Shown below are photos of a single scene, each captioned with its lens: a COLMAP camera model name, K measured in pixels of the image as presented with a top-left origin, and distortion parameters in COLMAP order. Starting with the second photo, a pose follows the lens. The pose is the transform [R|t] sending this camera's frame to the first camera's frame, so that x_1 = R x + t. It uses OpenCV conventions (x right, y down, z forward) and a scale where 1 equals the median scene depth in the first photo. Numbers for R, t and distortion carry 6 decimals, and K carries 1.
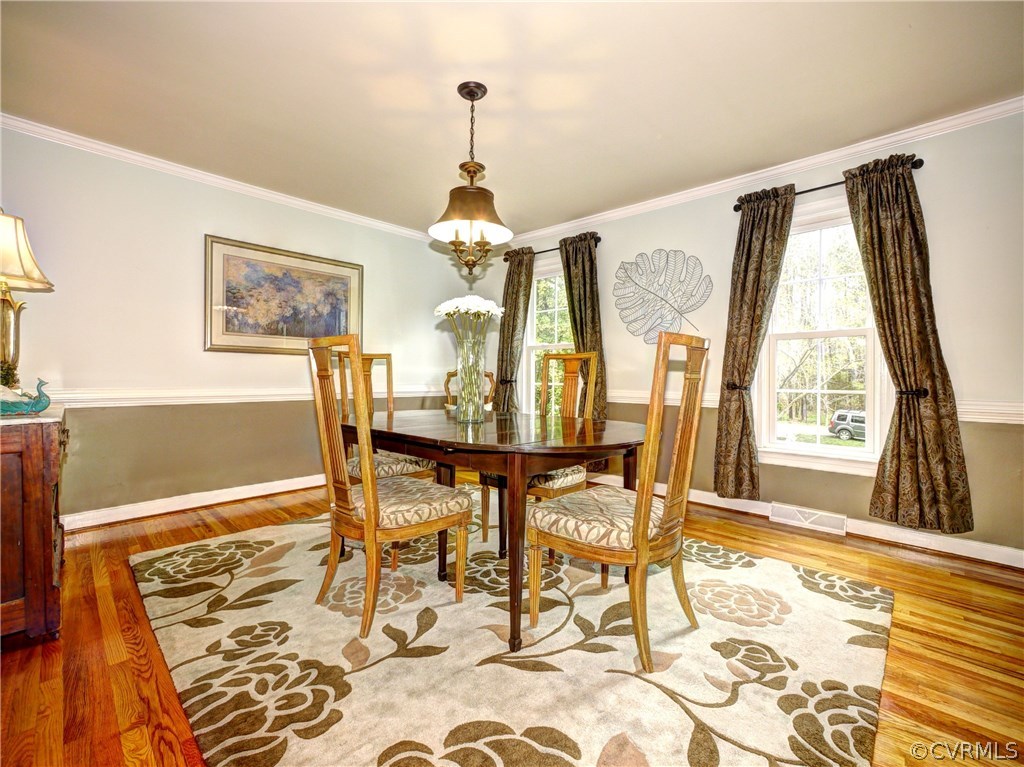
lens RADIAL K [[439.3, 0, 513.6], [0, 439.3, 371.6], [0, 0, 1]] dist [-0.017094, 0.000251]
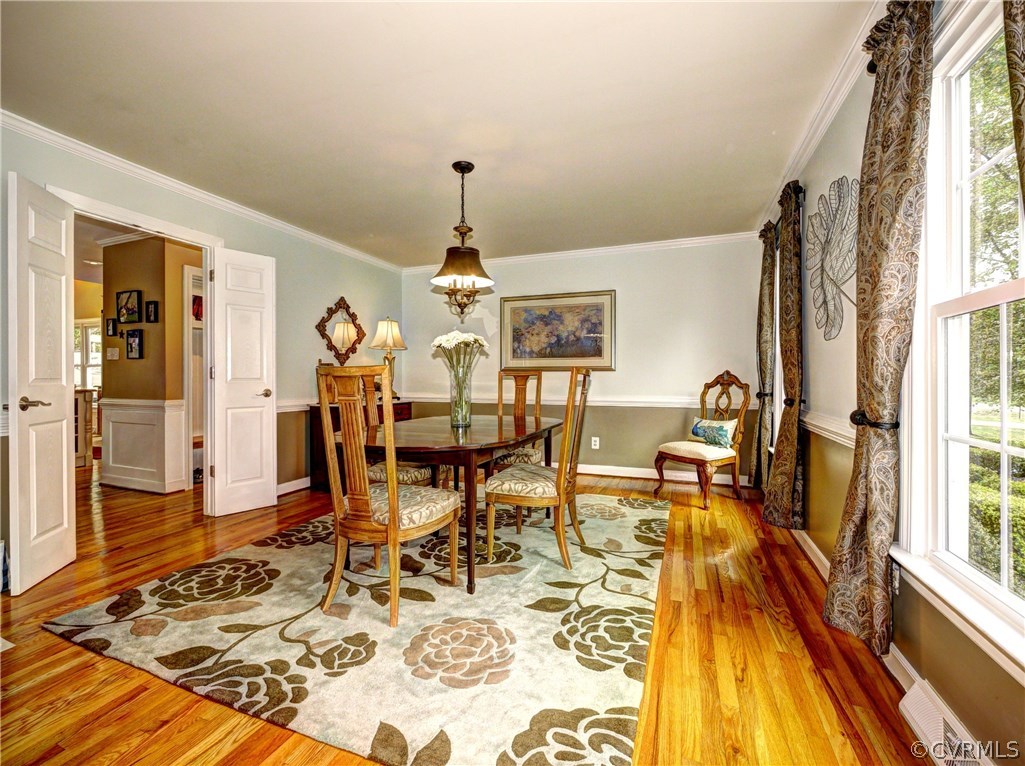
lens RADIAL K [[418.7, 0, 512.5], [0, 418.7, 383.0], [0, 0, 1]] dist [-0.001592, -0.000254]
pose [[0.440935, -0.004607, -0.897527, 1.070599], [0.015229, 0.999881, 0.002349, -0.015081], [0.897410, -0.014704, 0.440952, 0.581447]]
